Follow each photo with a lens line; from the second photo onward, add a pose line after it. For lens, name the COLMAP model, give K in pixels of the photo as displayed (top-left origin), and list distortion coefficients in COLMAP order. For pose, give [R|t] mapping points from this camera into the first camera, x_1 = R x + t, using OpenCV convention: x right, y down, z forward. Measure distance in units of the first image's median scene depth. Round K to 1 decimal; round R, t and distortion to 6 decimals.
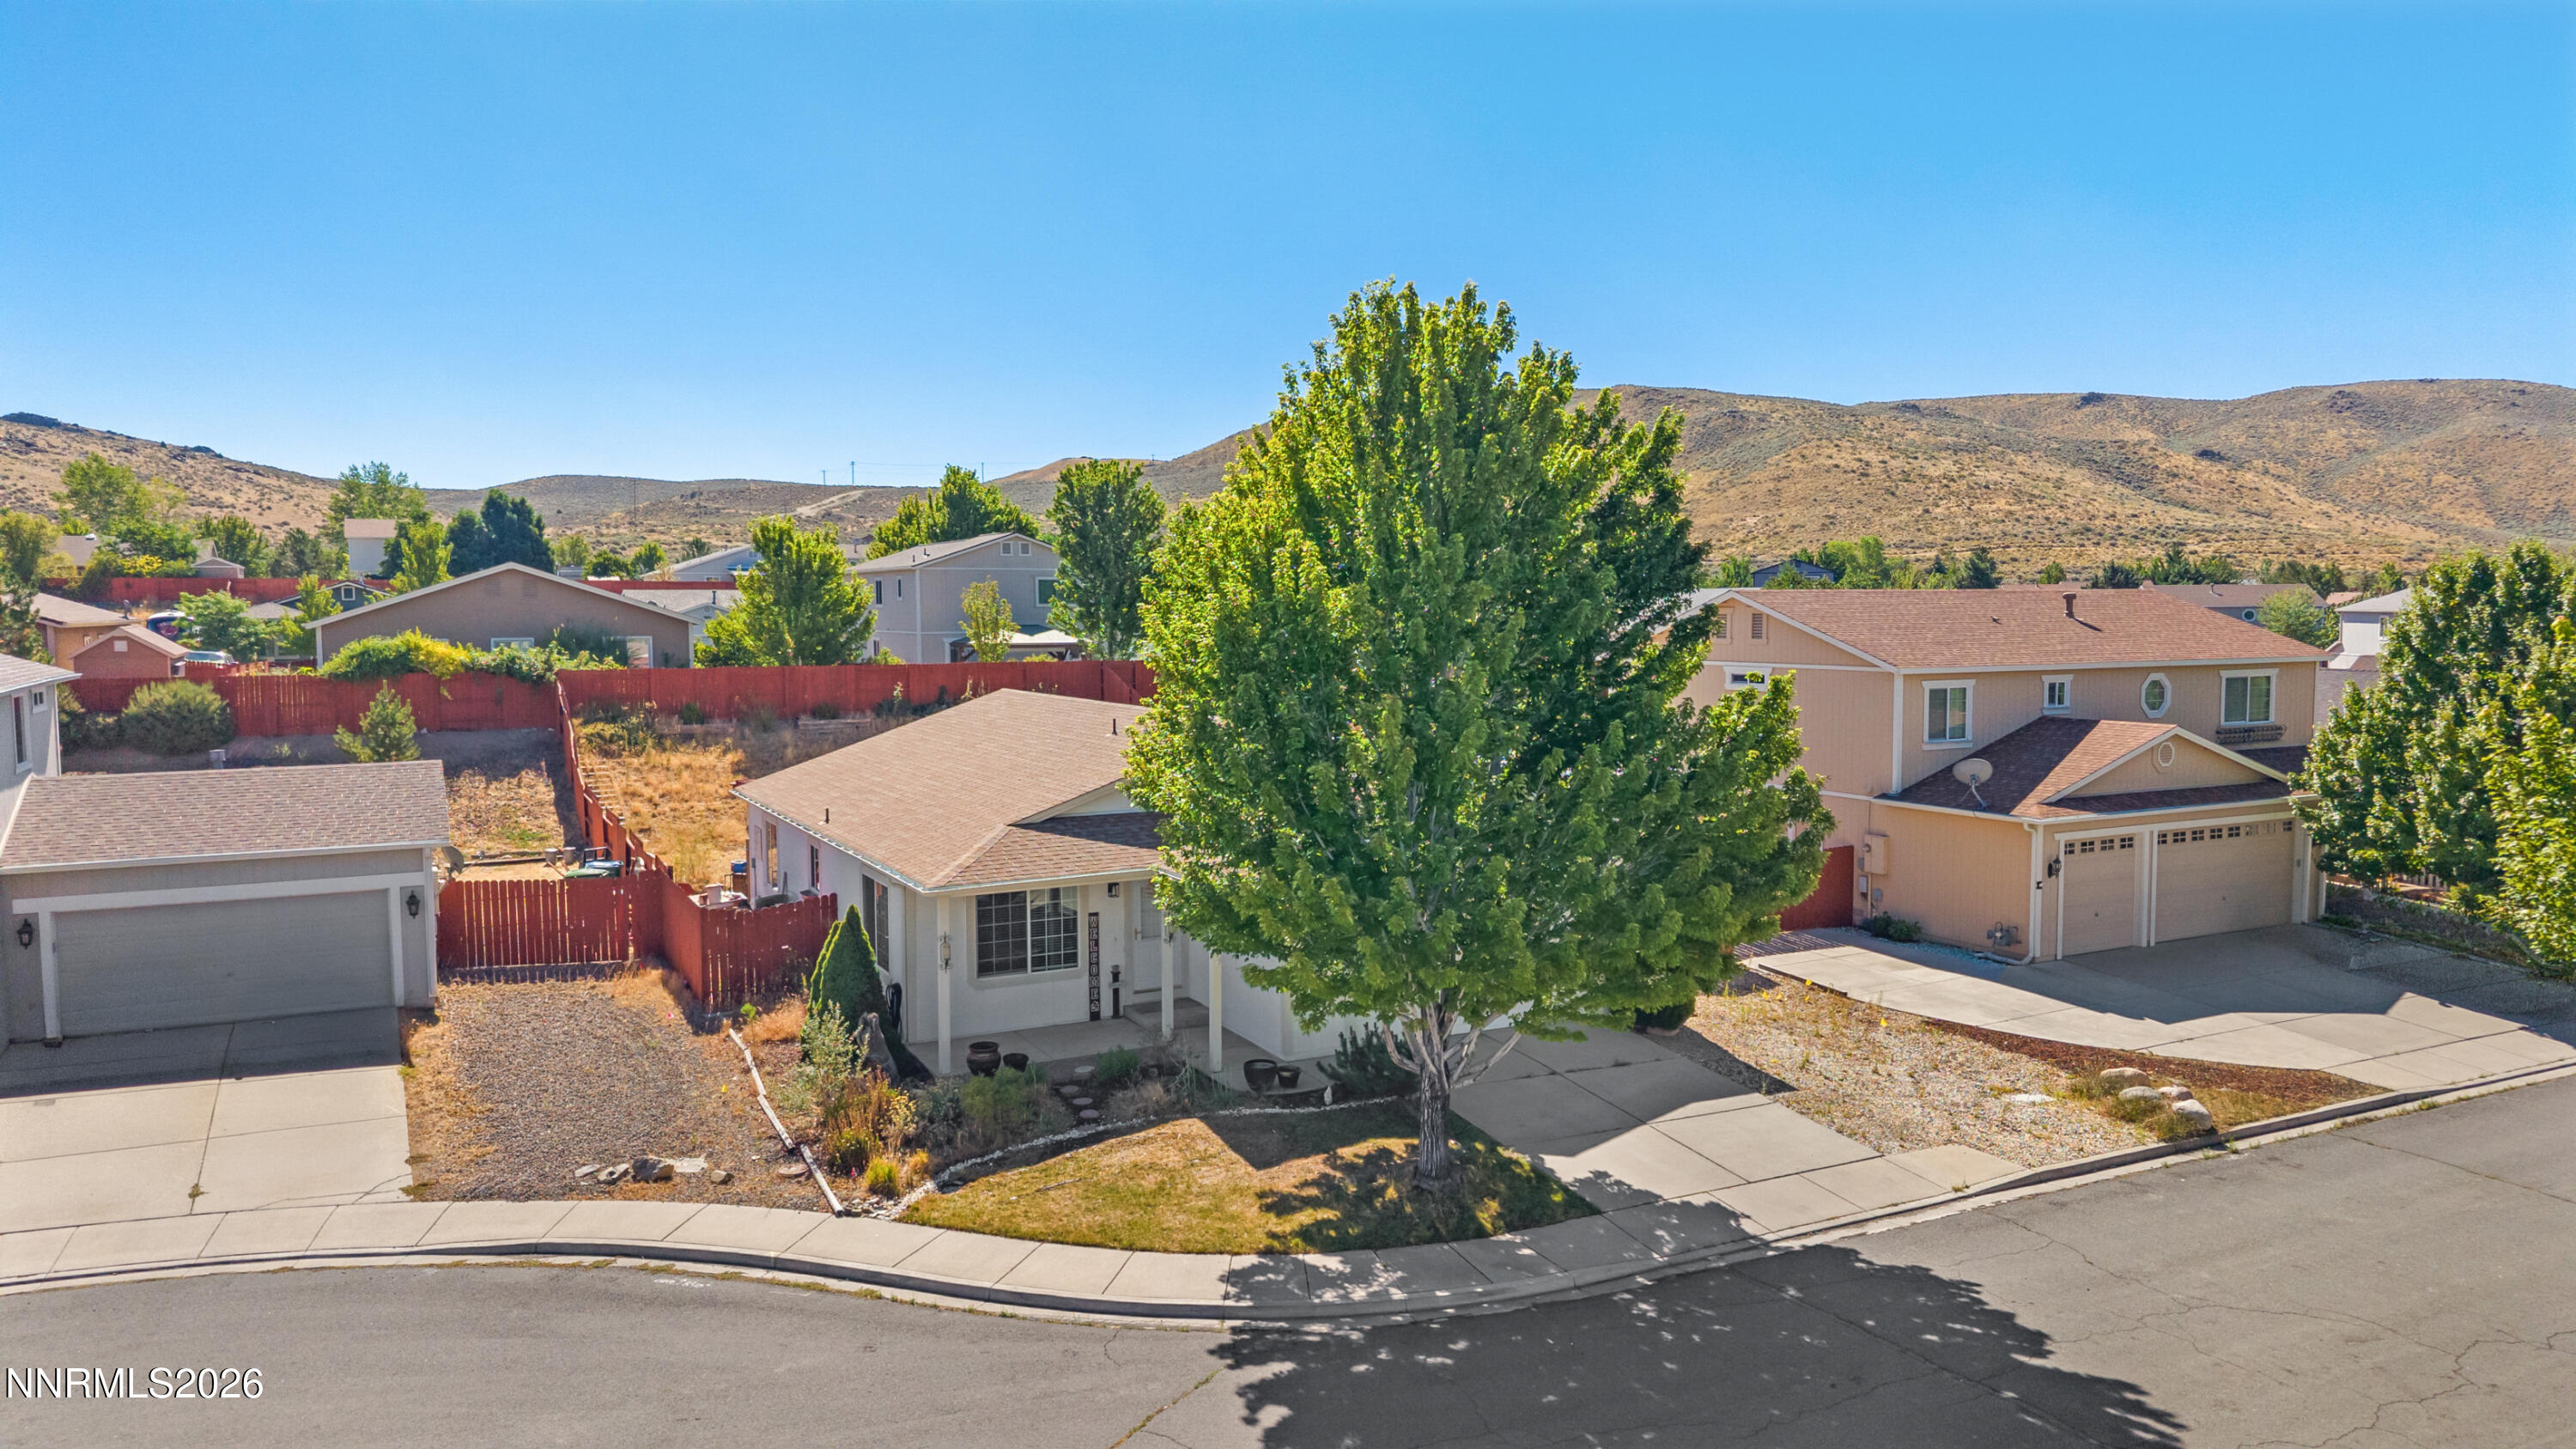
lens RADIAL K [[1716.6, 0, 1306.2], [0, 1716.6, 727.9], [0, 0, 1]] dist [0.031679, -0.039581]
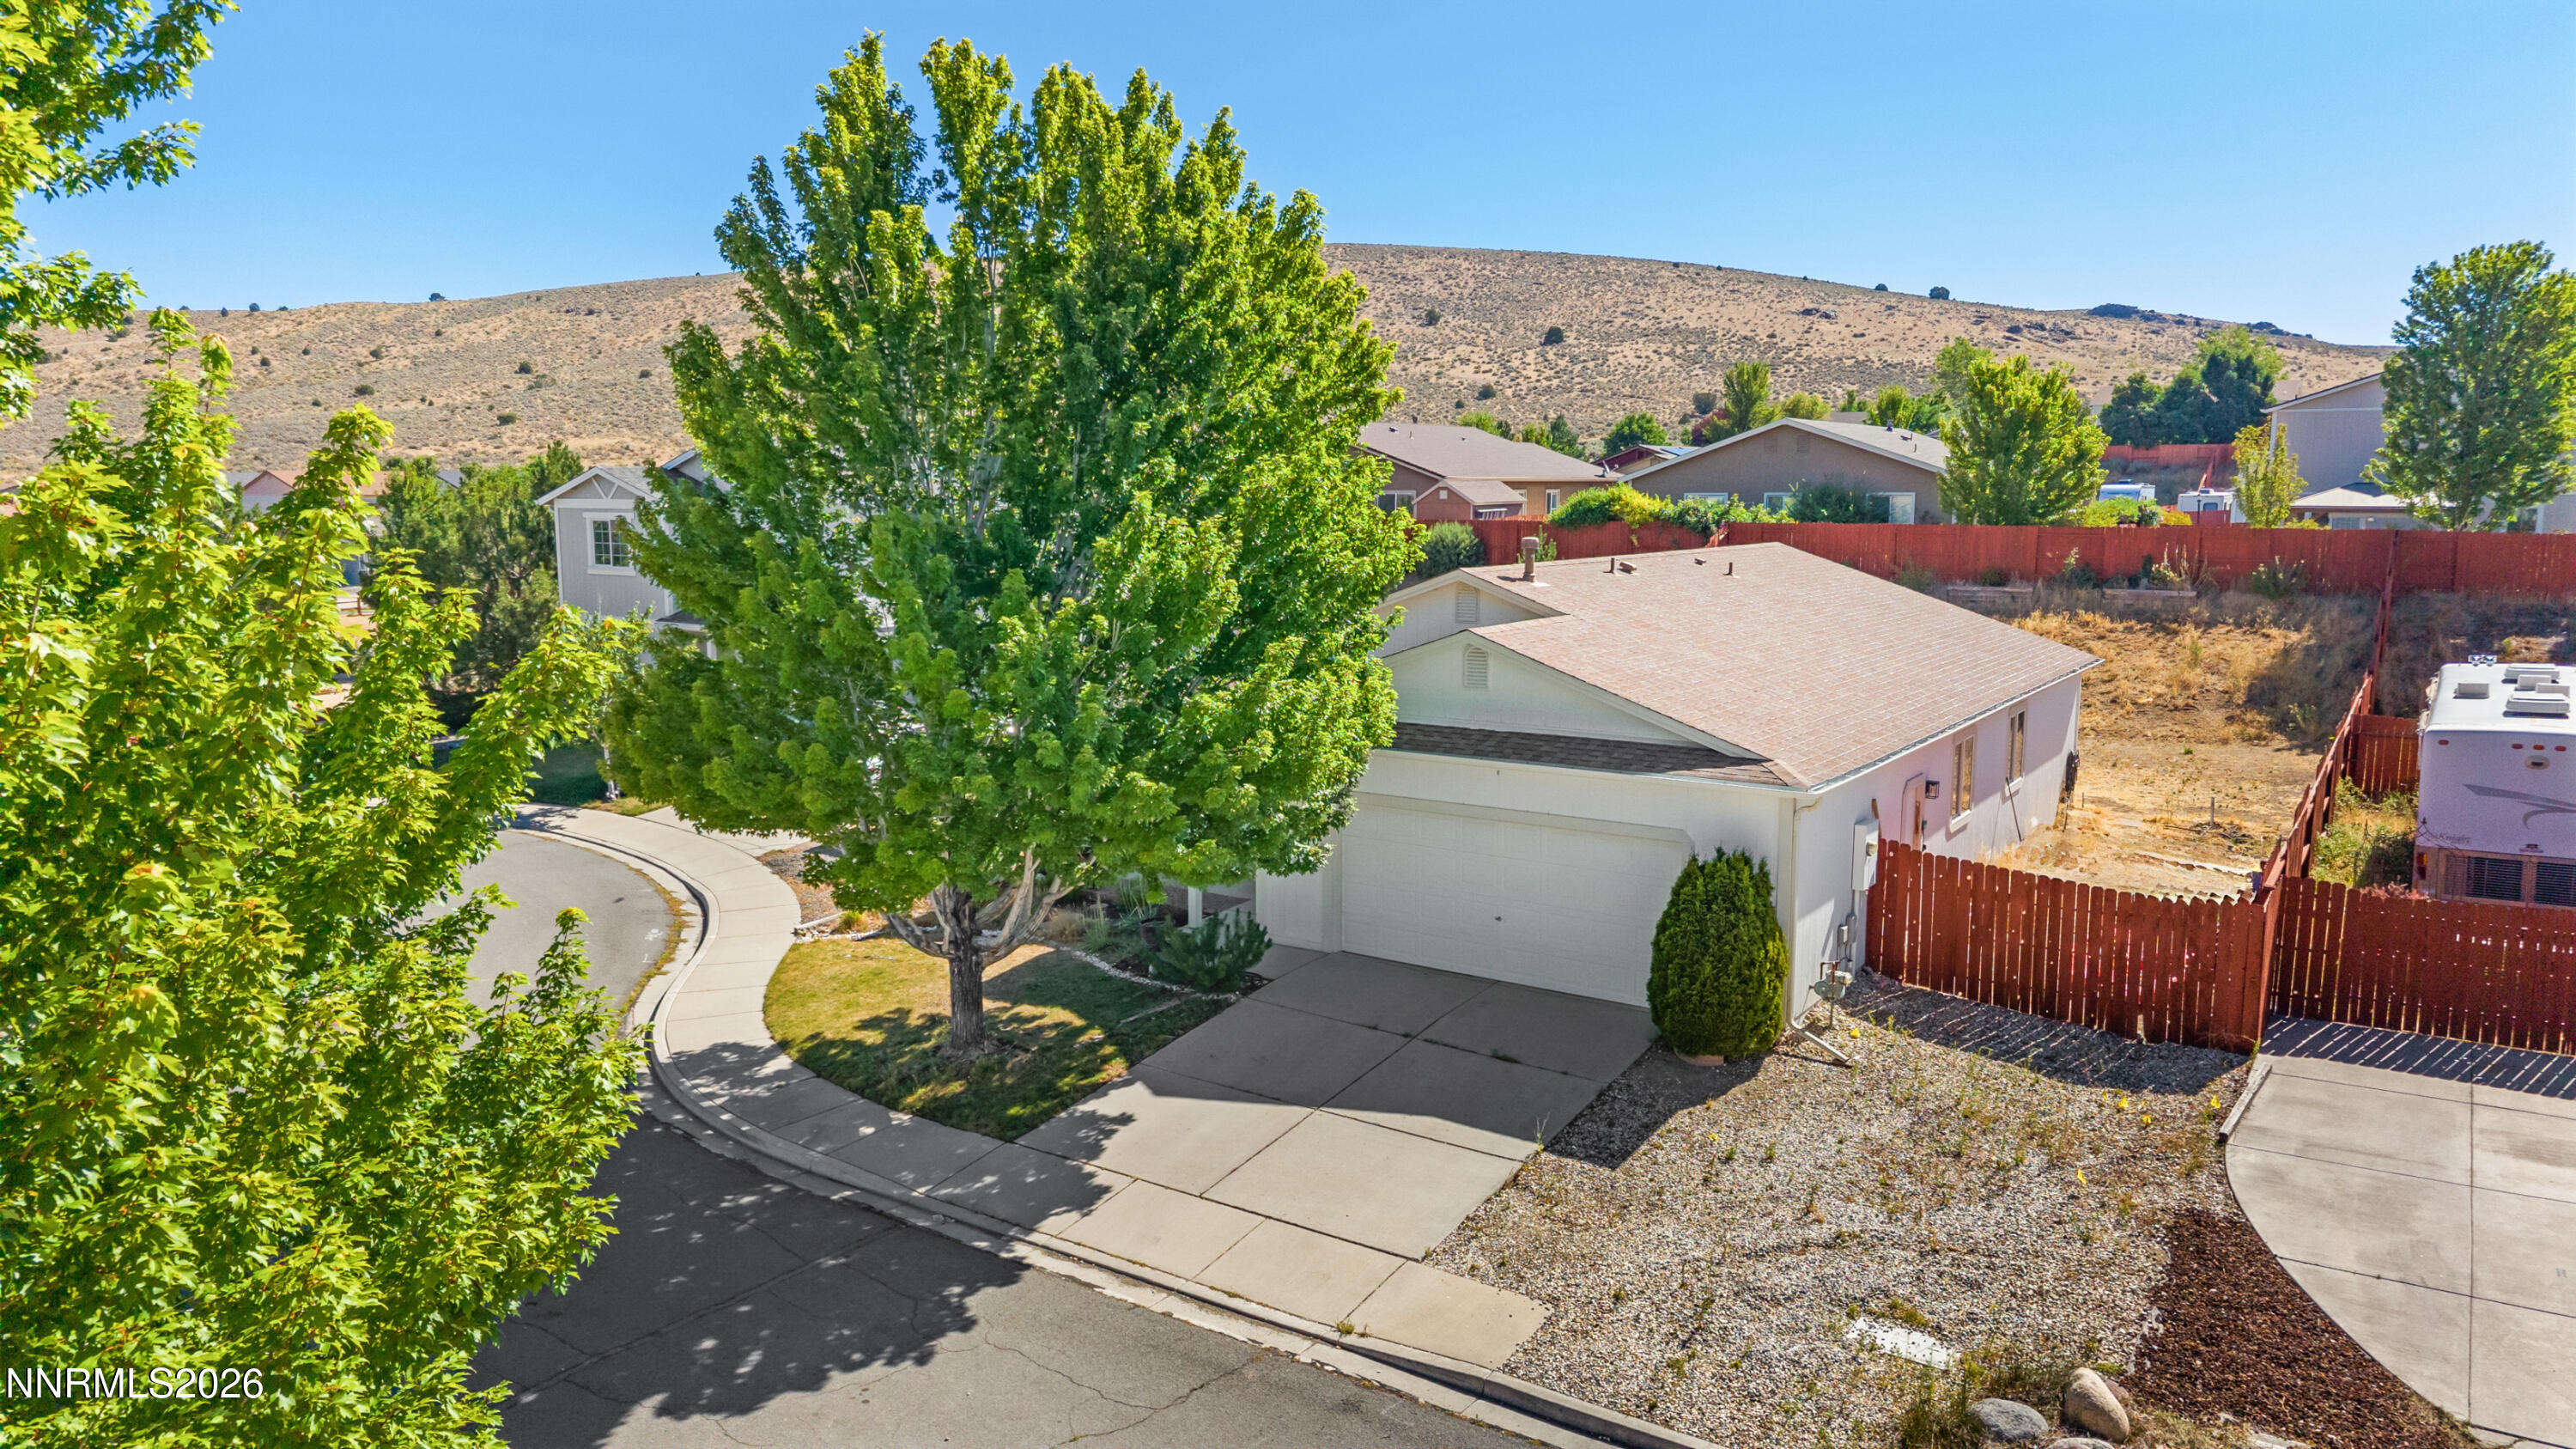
lens RADIAL K [[1716.6, 0, 1305.1], [0, 1716.6, 715.1], [0, 0, 1]] dist [0.031679, -0.039581]
pose [[0.464540, 0.119445, -0.877460, 0.900832], [-0.062682, 0.992811, 0.101962, -0.018457], [0.883331, 0.007636, 0.468688, 0.694430]]
